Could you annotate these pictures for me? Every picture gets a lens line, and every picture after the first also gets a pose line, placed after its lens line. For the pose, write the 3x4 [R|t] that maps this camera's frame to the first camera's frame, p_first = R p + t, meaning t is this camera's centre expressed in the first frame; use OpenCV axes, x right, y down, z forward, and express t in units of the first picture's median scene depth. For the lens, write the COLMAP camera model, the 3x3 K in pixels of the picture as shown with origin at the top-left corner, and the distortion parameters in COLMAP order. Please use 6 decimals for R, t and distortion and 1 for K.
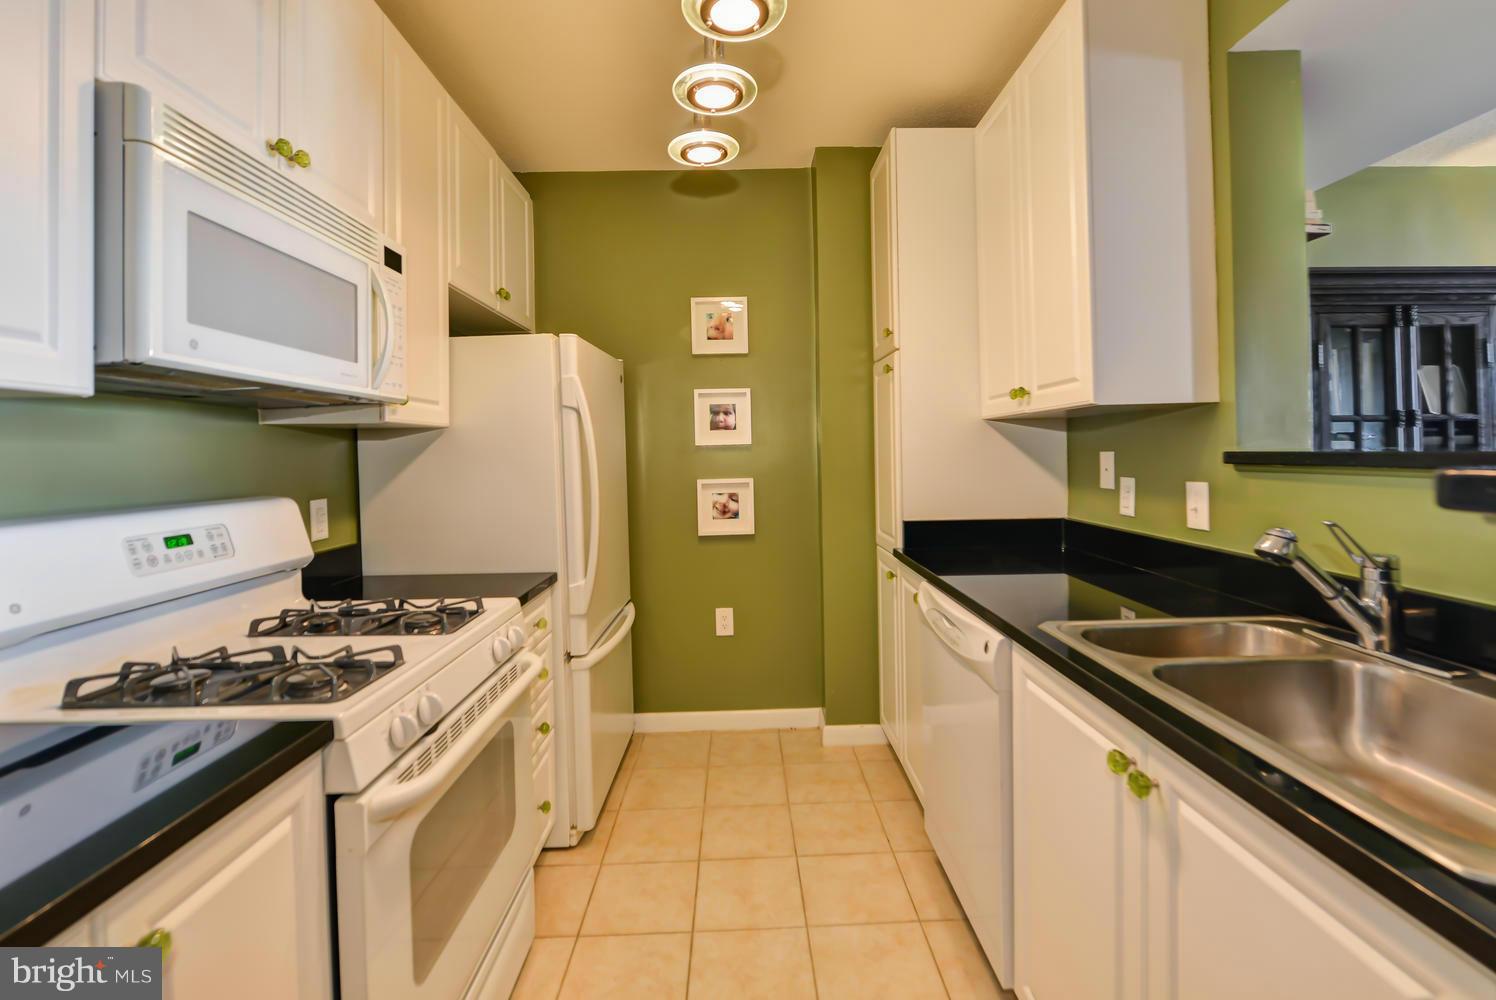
lens RADIAL K [[660.3, 0, 752.1], [0, 660.3, 456.9], [0, 0, 1]] dist [-0.006170, -0.000289]
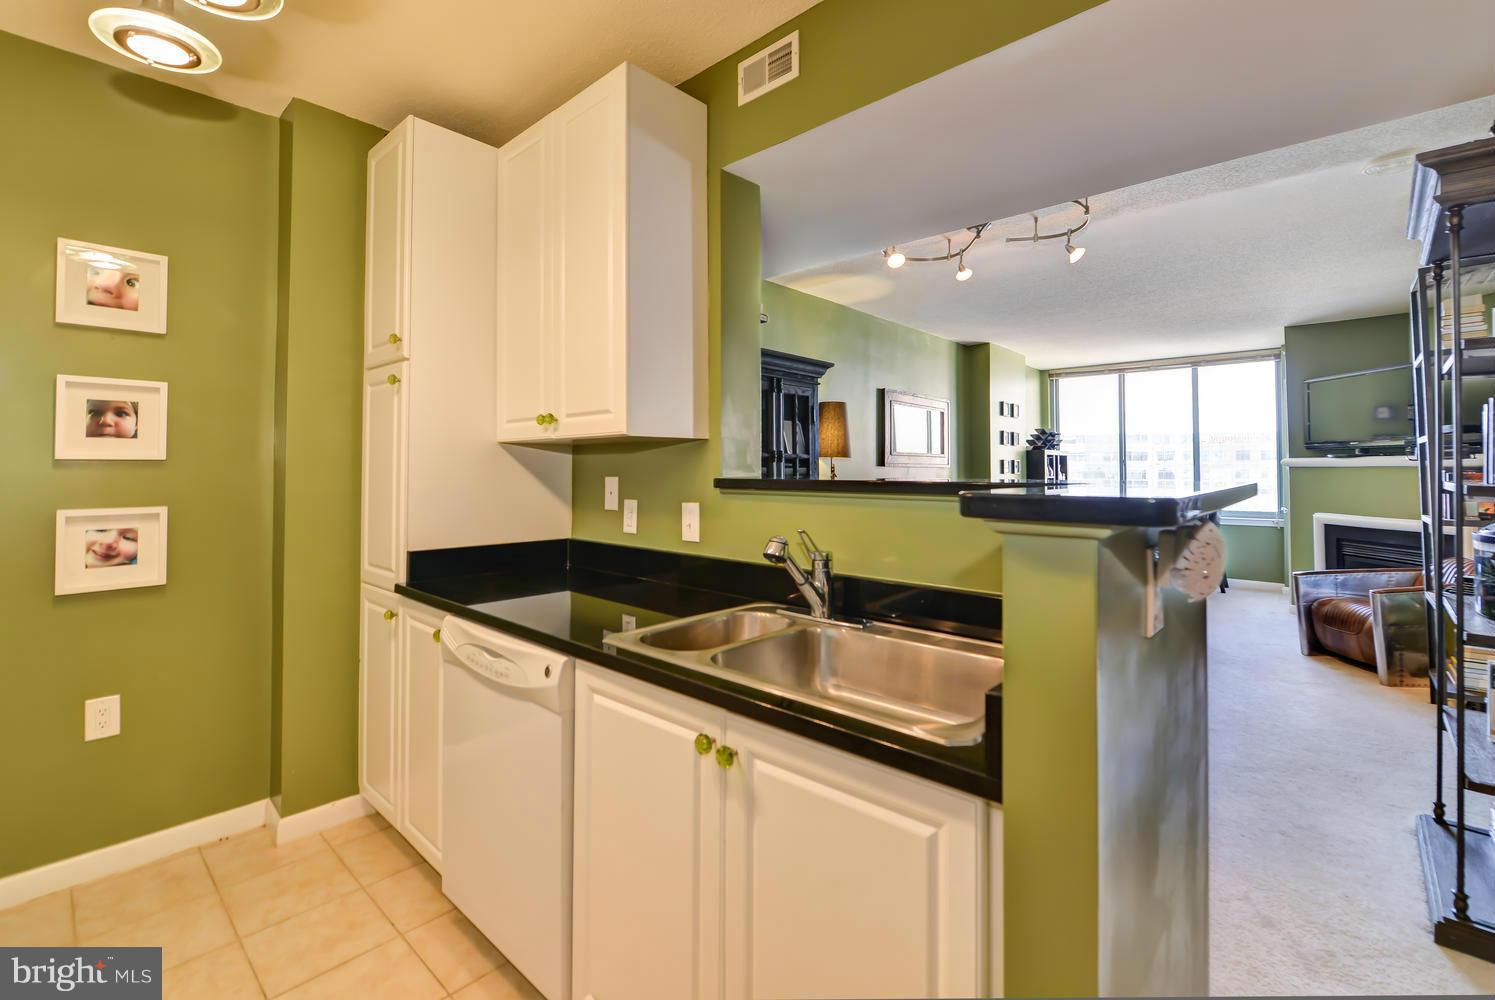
lens RADIAL K [[659.9, 0, 751.6], [0, 659.9, 456.9], [0, 0, 1]] dist [-0.006170, -0.000289]
pose [[0.687242, 0.034628, 0.725603, -0.108518], [-0.009611, 0.999209, -0.038583, -0.000758], [-0.726365, 0.019542, 0.687031, 0.052637]]
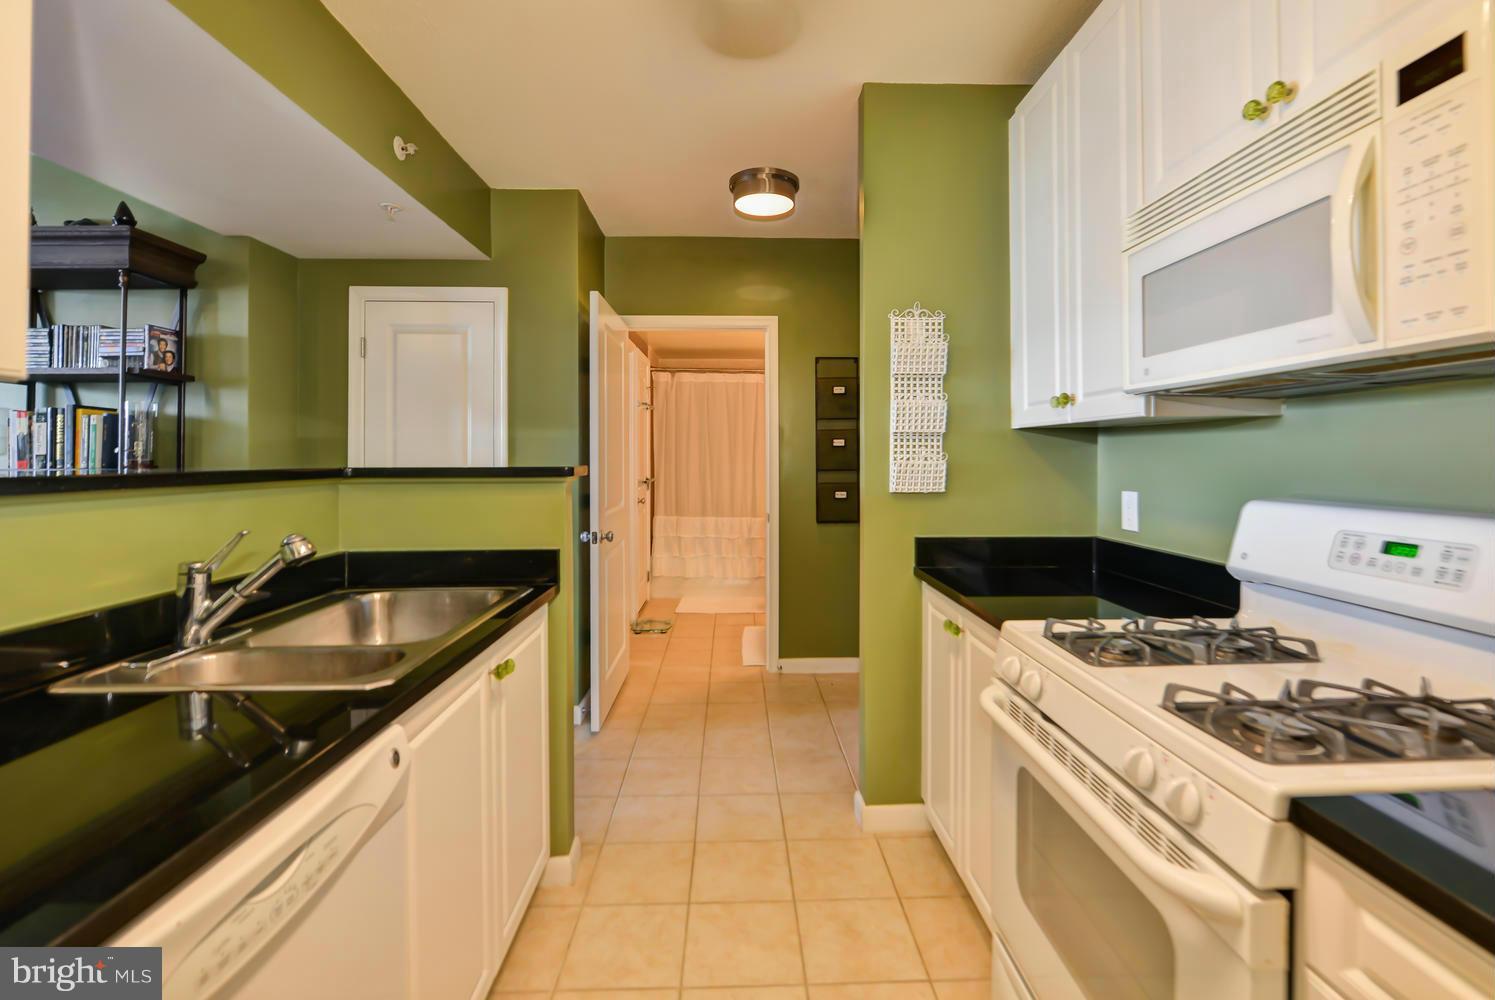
lens RADIAL K [[659.9, 0, 751.6], [0, 659.9, 456.9], [0, 0, 1]] dist [-0.006170, -0.000289]
pose [[-0.999752, 0.022088, -0.002866, -0.009450], [0.022059, 0.999707, 0.009931, -0.012320], [0.003085, 0.009865, -0.999947, 1.071691]]
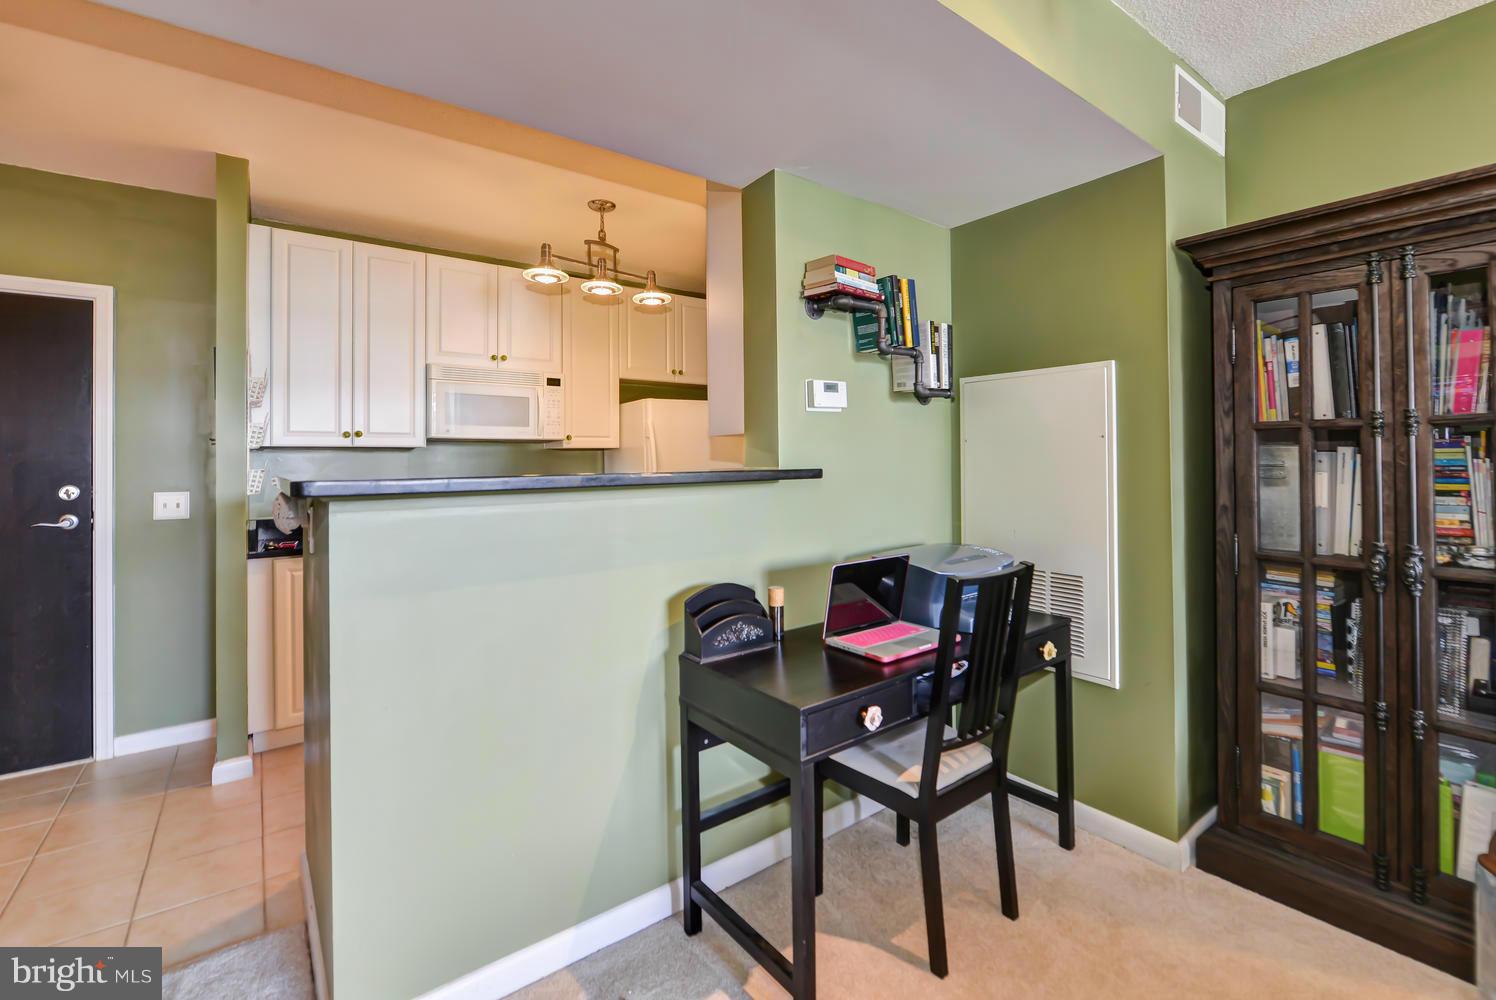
lens RADIAL K [[660.3, 0, 752.1], [0, 660.3, 456.9], [0, 0, 1]] dist [-0.006170, -0.000289]
pose [[0.586387, 0.006799, -0.810003, 1.301707], [-0.007243, 0.999969, 0.003150, -0.020408], [0.809999, 0.004020, 0.586418, 0.100346]]
